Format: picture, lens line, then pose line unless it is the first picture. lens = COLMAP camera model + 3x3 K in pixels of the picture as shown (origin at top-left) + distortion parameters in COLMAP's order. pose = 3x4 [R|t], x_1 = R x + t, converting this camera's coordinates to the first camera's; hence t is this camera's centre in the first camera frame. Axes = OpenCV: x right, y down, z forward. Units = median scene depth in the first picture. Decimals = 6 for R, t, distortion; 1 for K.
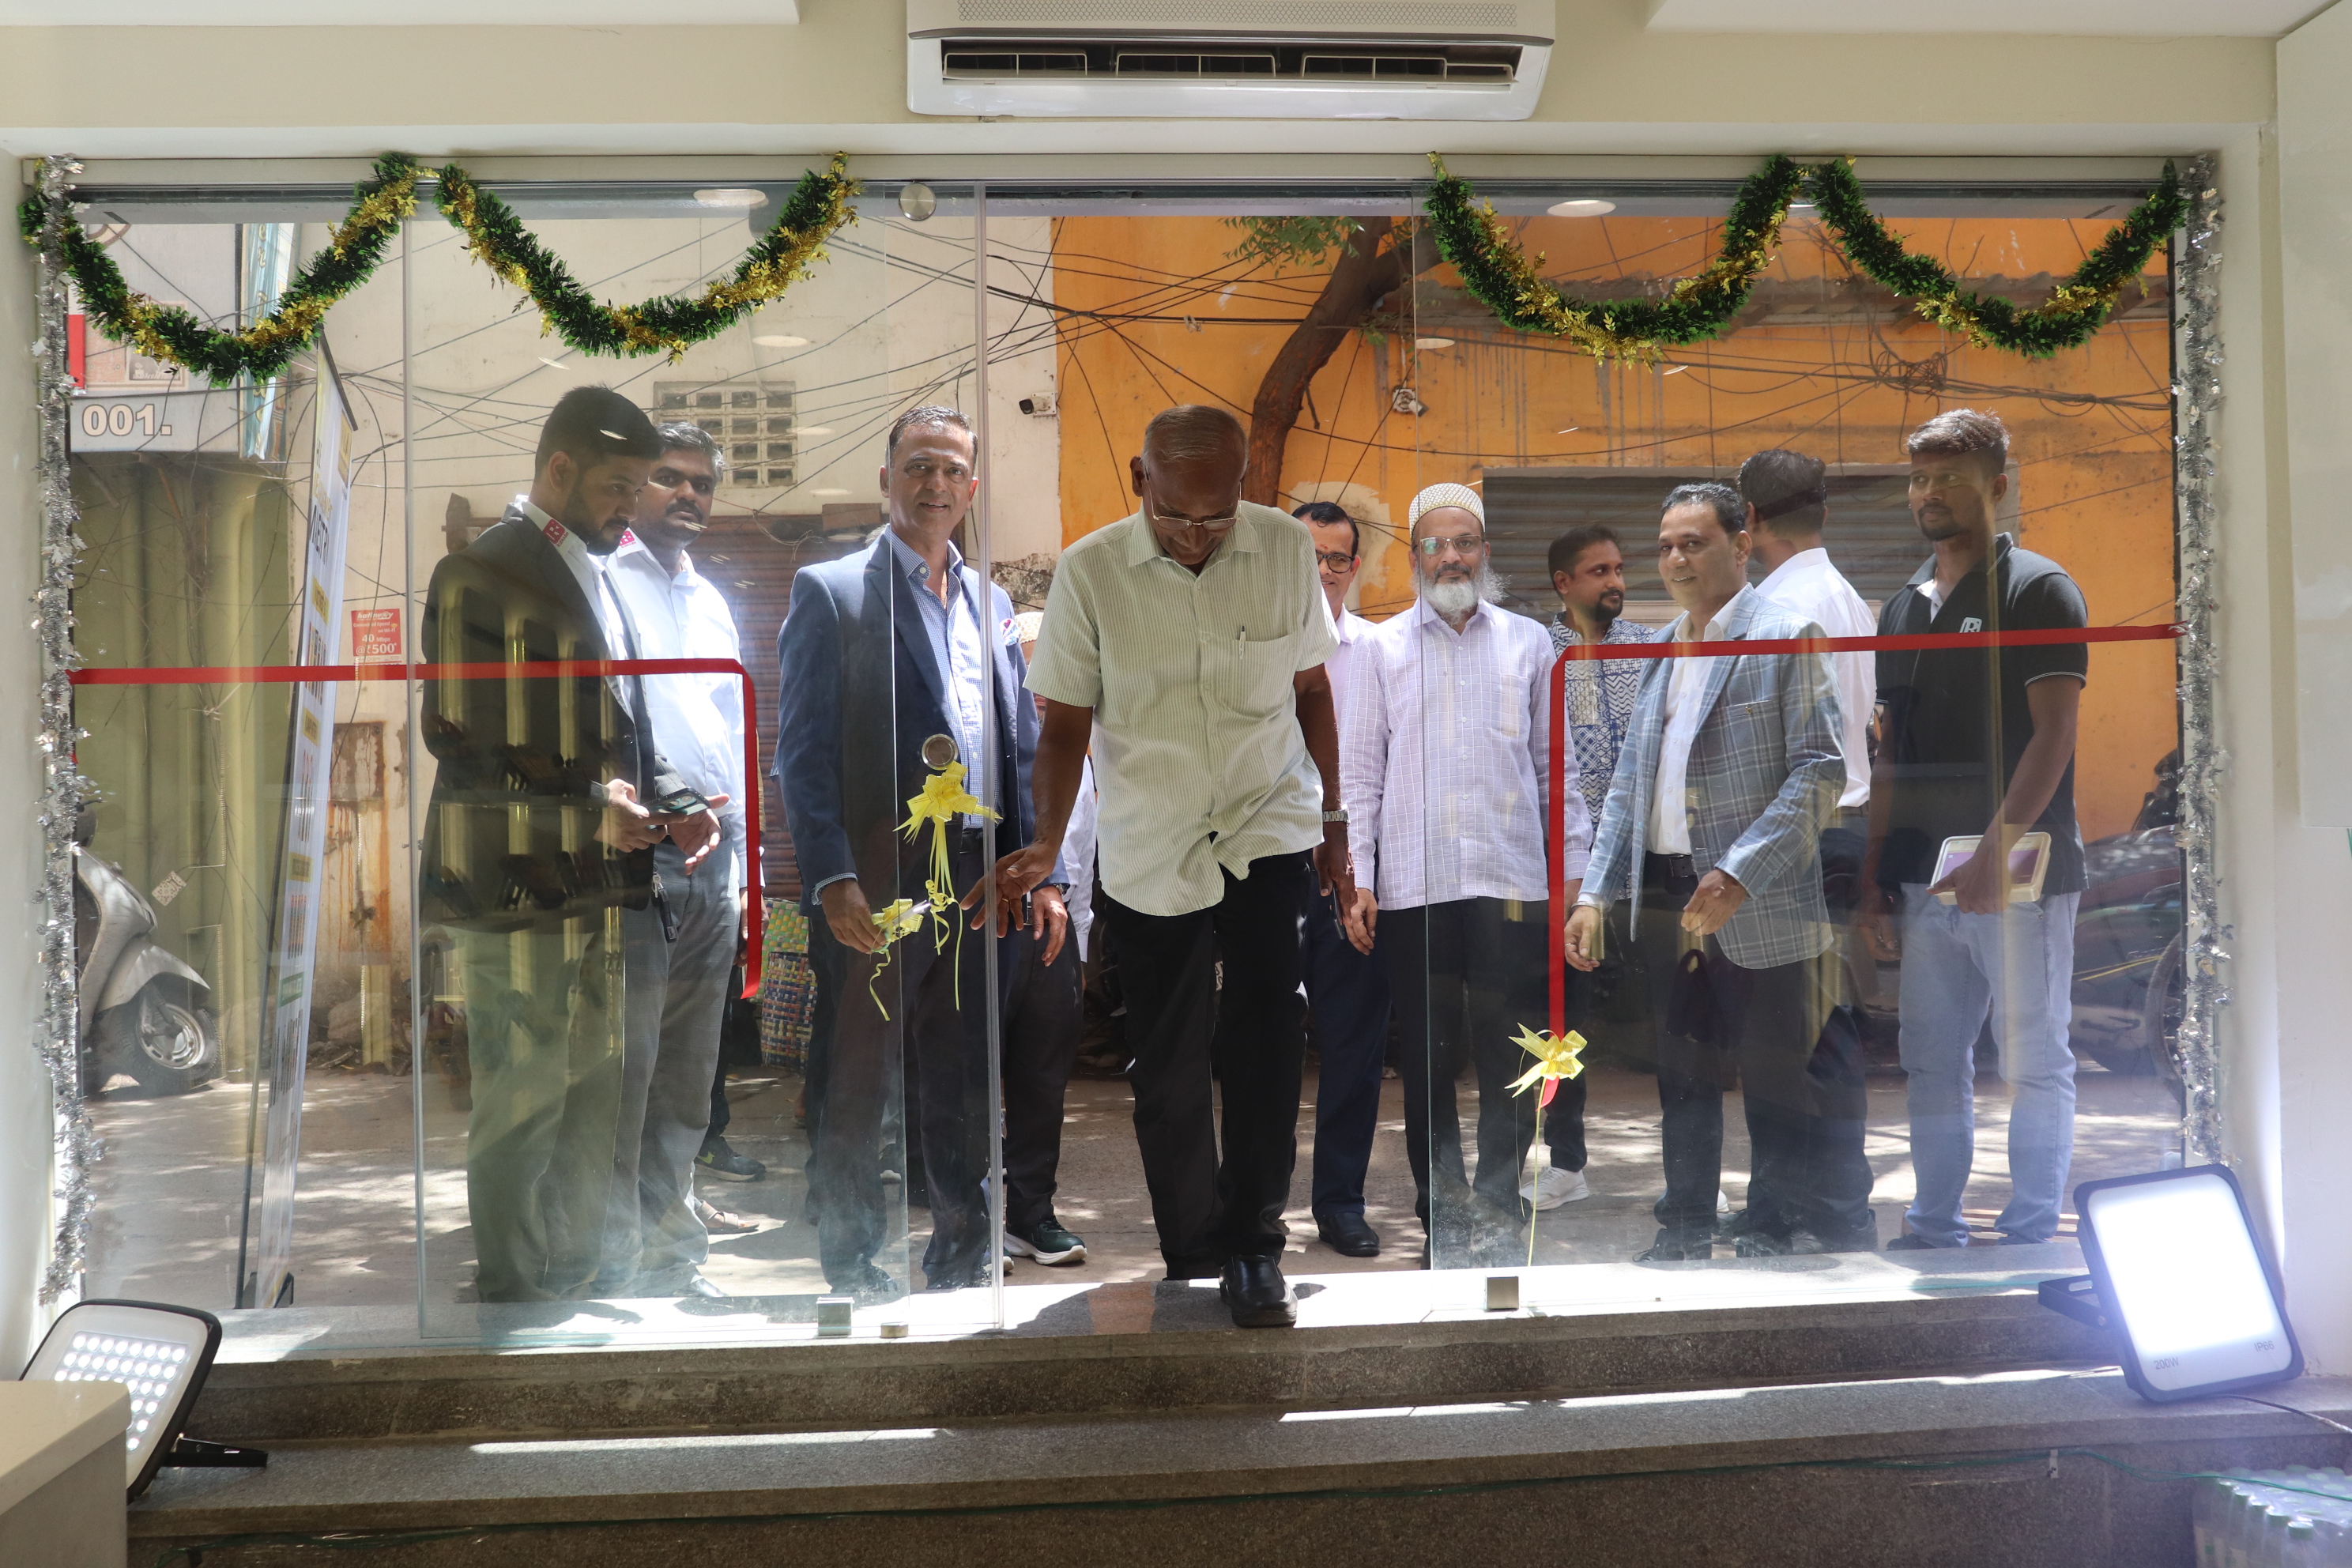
lens RADIAL K [[2373.8, 0, 1161.2], [0, 2373.8, 789.4], [0, 0, 1]] dist [-0.122141, 0.207088]
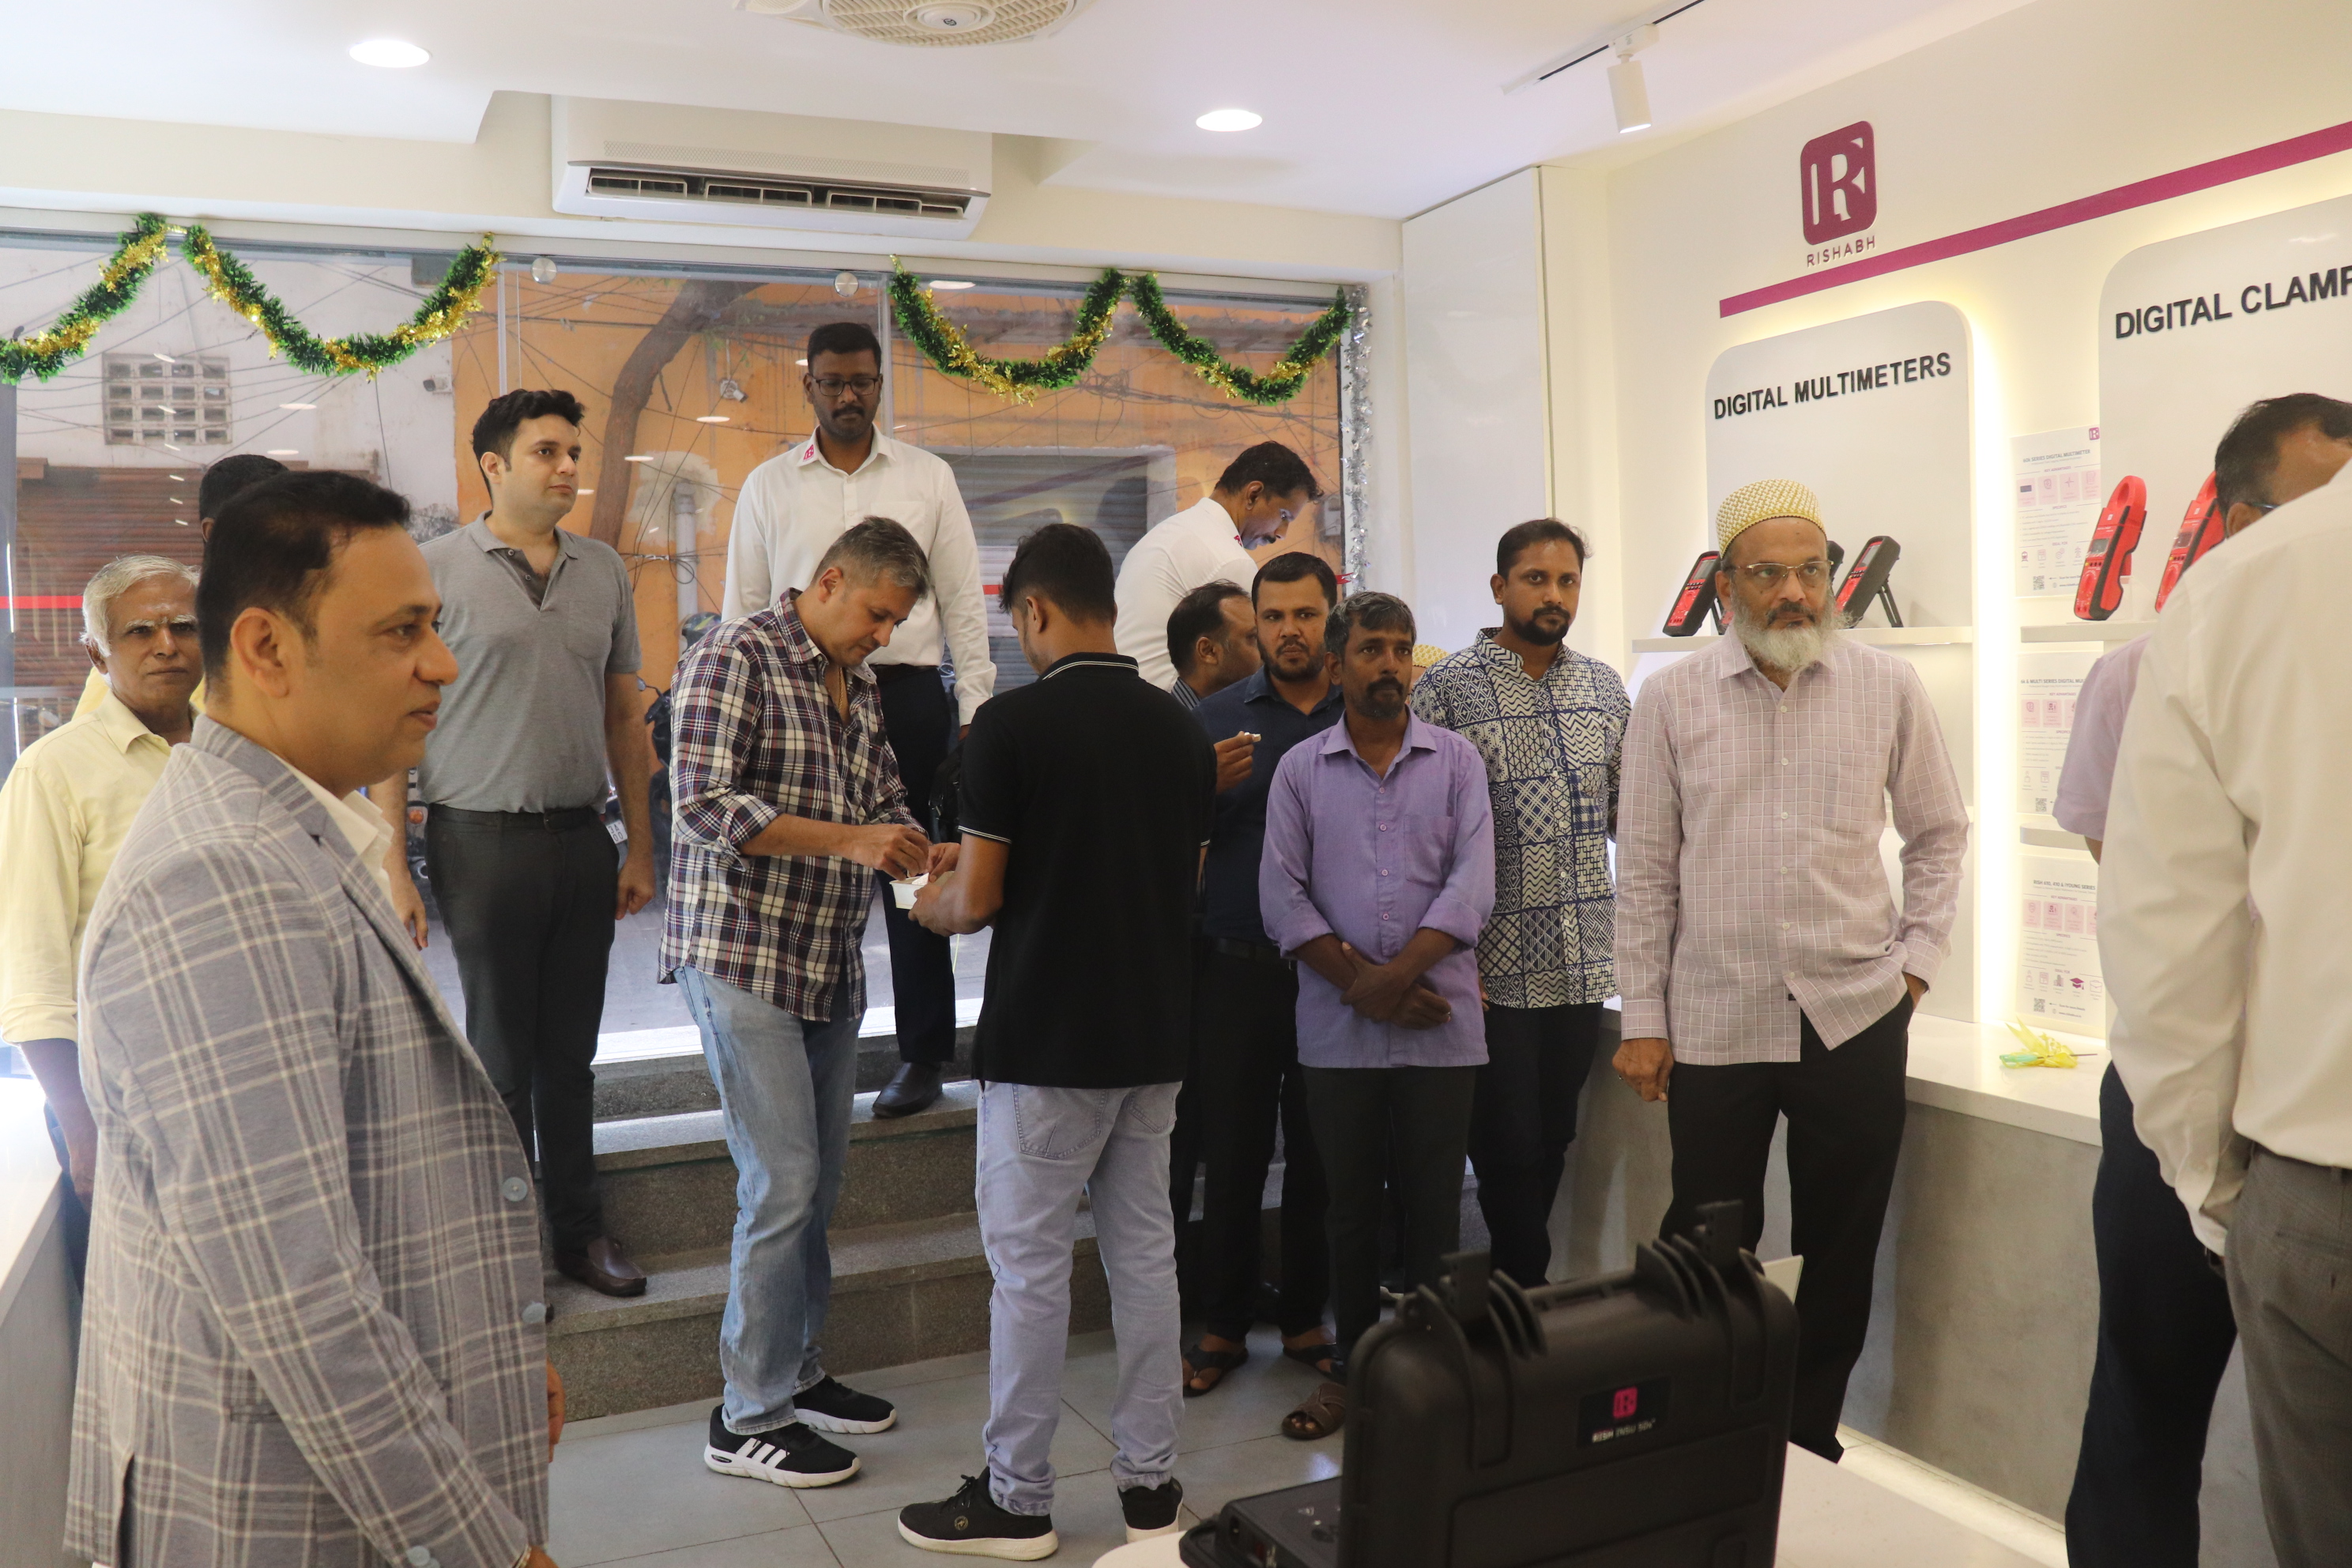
lens RADIAL K [[1966.7, 0, 1156.2], [0, 1966.7, 774.9], [0, 0, 1]] dist [-0.170212, 0.147418]
pose [[0.932120, -0.023052, 0.361415, -0.178516], [0.008257, 0.999065, 0.042428, 0.008228], [-0.362055, -0.036564, 0.931439, -0.214450]]
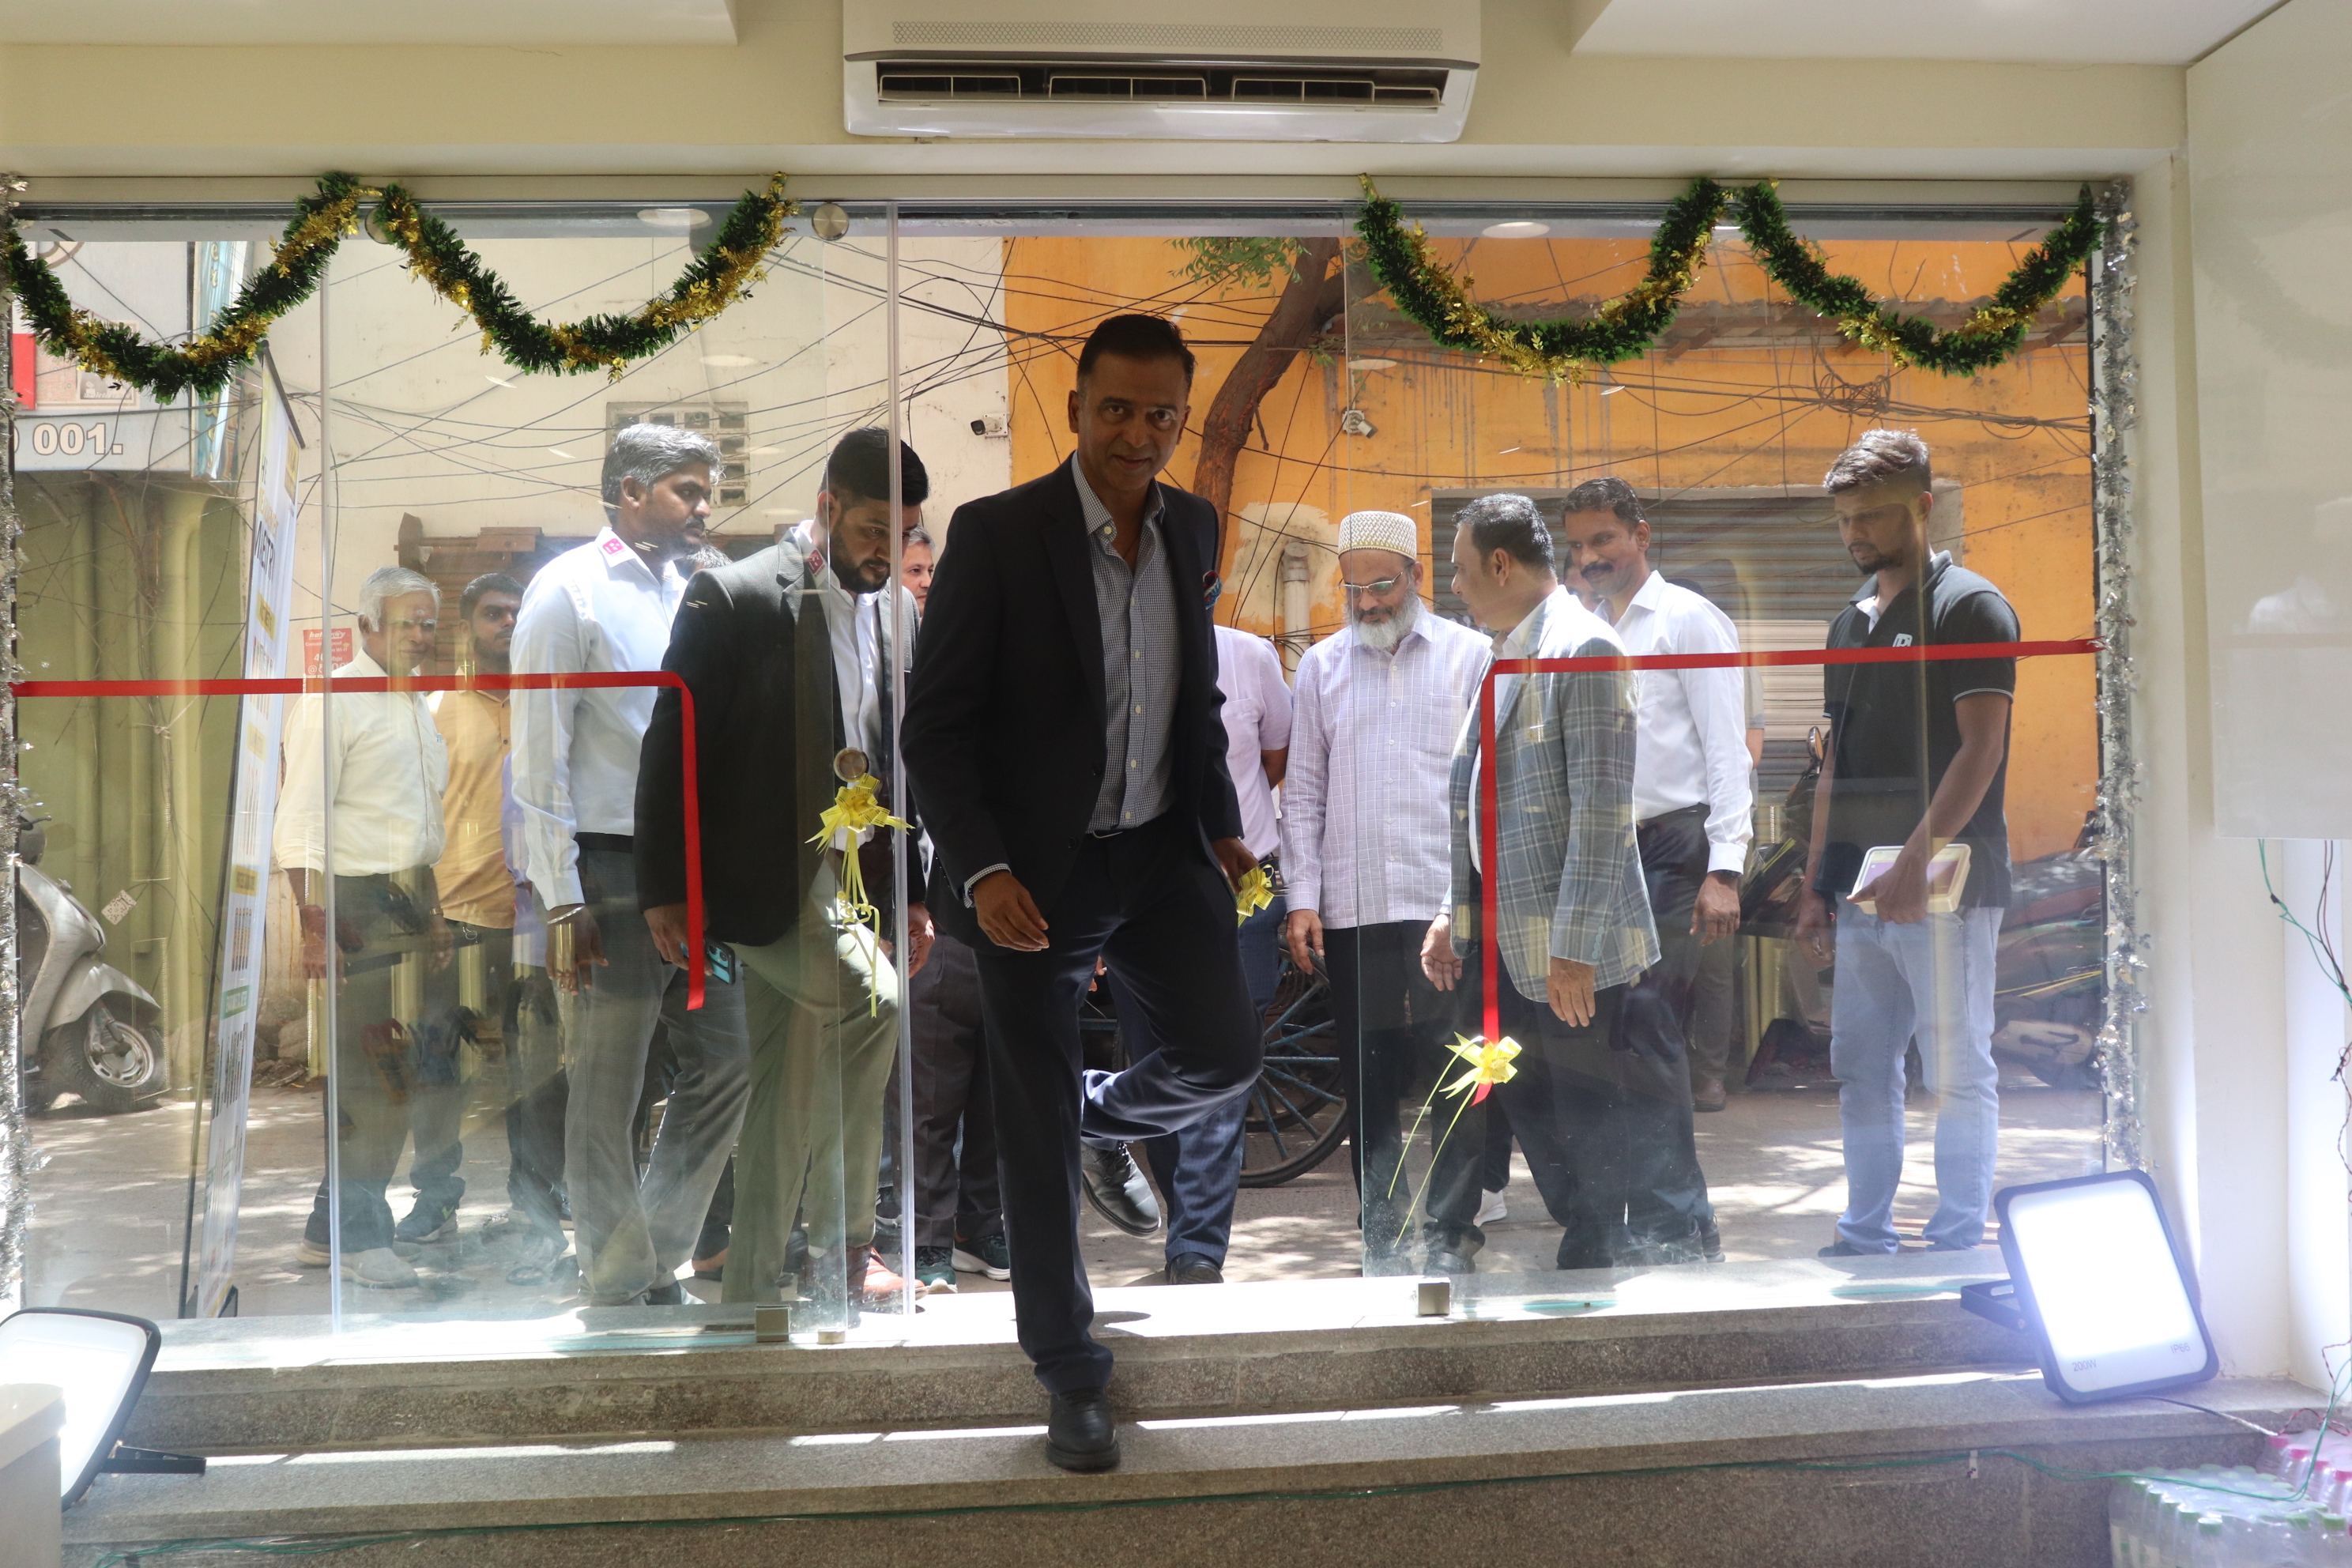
lens RADIAL K [[2374.3, 0, 1154.4], [0, 2374.3, 792.0], [0, 0, 1]] dist [-0.123669, 0.215688]
pose [[0.999906, -0.000127, 0.013746, 0.010965], [0.000246, 0.999963, -0.008644, 0.004647], [-0.013744, 0.008647, 0.999868, -0.013054]]
